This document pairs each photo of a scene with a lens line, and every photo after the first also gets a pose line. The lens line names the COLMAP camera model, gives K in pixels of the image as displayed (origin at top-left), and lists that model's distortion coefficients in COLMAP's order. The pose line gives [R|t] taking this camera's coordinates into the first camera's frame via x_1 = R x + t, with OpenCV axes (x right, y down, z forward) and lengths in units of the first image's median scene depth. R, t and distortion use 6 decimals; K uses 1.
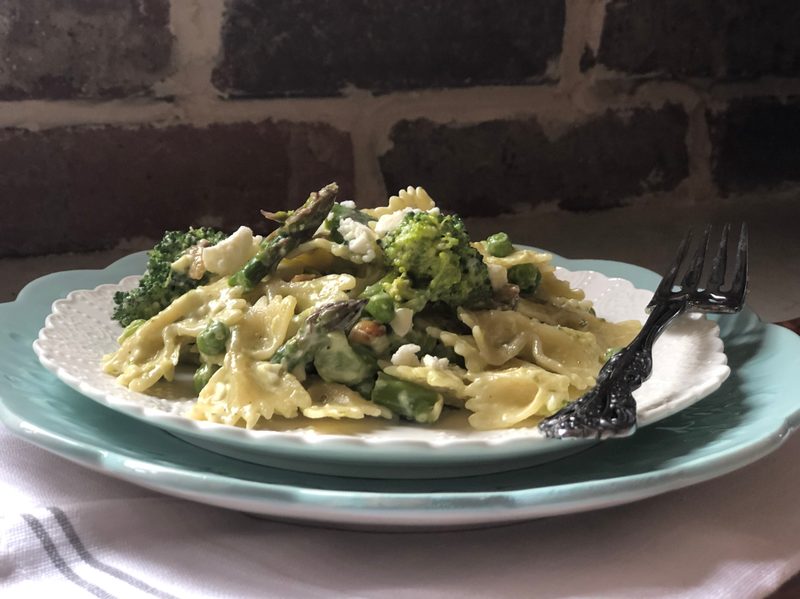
lens RADIAL K [[1377.8, 0, 400.0], [0, 1377.8, 299.5], [0, 0, 1]] dist [-0.055106, 0.446603]
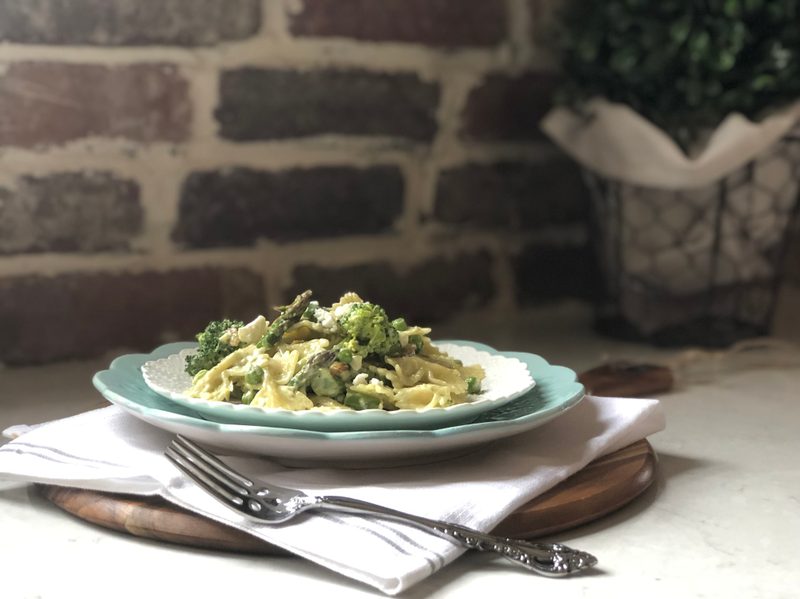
lens RADIAL K [[1377.8, 0, 400.0], [0, 1377.8, 299.5], [0, 0, 1]] dist [-0.055106, 0.446603]
pose [[0.988673, -0.031106, 0.146824, -0.200828], [0.047854, 0.992561, -0.111953, 0.136032], [-0.142249, 0.117711, 0.982807, -0.778325]]
